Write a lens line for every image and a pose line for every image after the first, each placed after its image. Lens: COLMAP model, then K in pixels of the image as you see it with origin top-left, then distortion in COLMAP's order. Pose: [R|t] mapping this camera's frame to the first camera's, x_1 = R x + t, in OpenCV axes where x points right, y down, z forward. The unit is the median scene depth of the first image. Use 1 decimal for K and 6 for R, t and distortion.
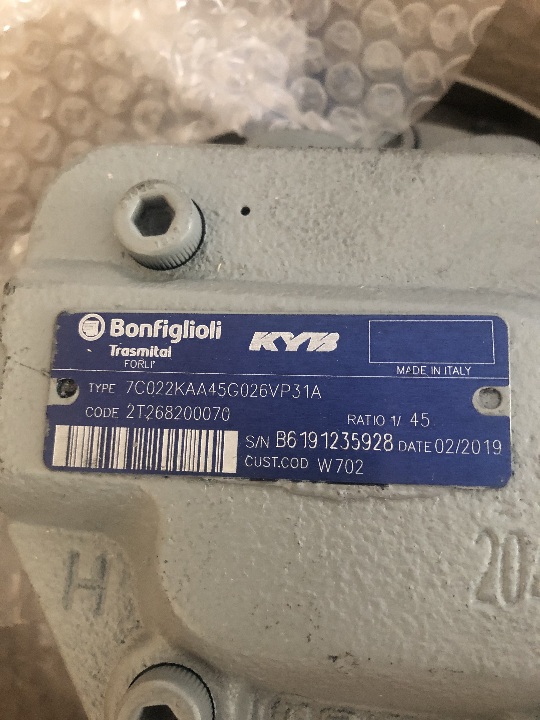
lens RADIAL K [[602.3, 0, 270.0], [0, 602.3, 360.0], [0, 0, 1]] dist [0.050284, -0.038174]
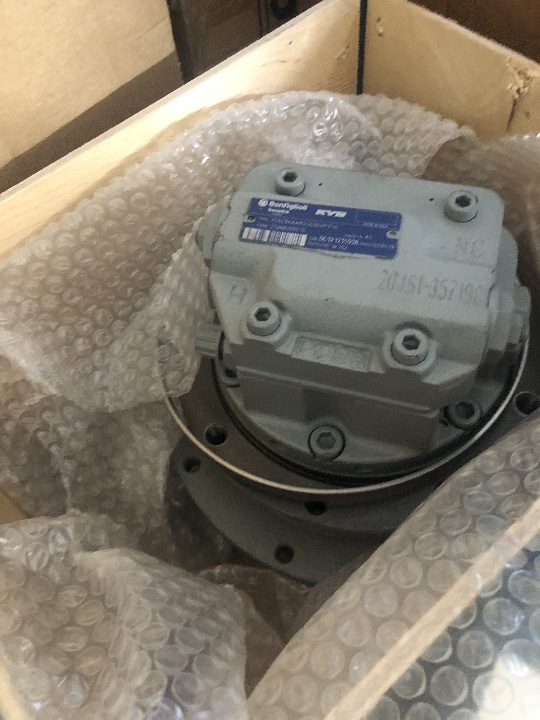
lens RADIAL K [[582.1, 0, 252.7], [0, 582.1, 359.1], [0, 0, 1]] dist [0.007513, -0.014328]
pose [[0.977715, 0.181530, -0.105451, 0.094048], [-0.205068, 0.933360, -0.294594, 1.529541], [0.044946, 0.309654, 0.949786, -1.485432]]
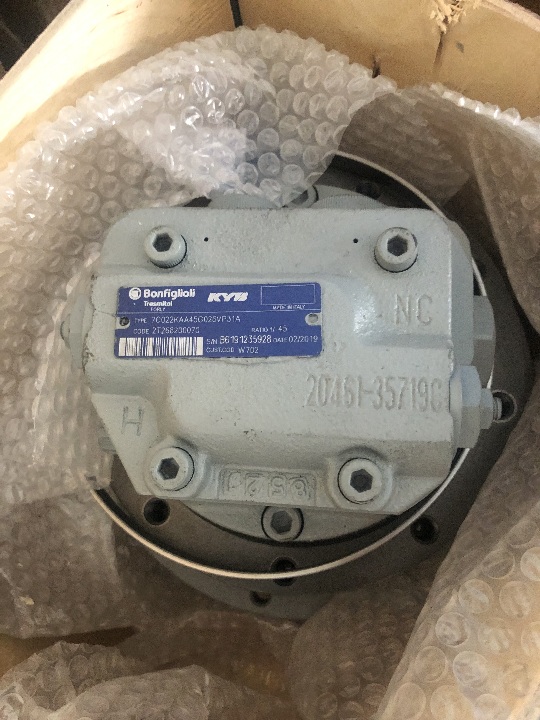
lens RADIAL K [[580.4, 0, 255.4], [0, 580.4, 361.2], [0, 0, 1]] dist [0.147210, -0.272881]
pose [[0.999737, -0.022024, -0.006356, 0.146260], [0.021697, 0.998632, -0.047581, 0.302189], [0.007395, 0.047430, 0.998847, -1.096692]]
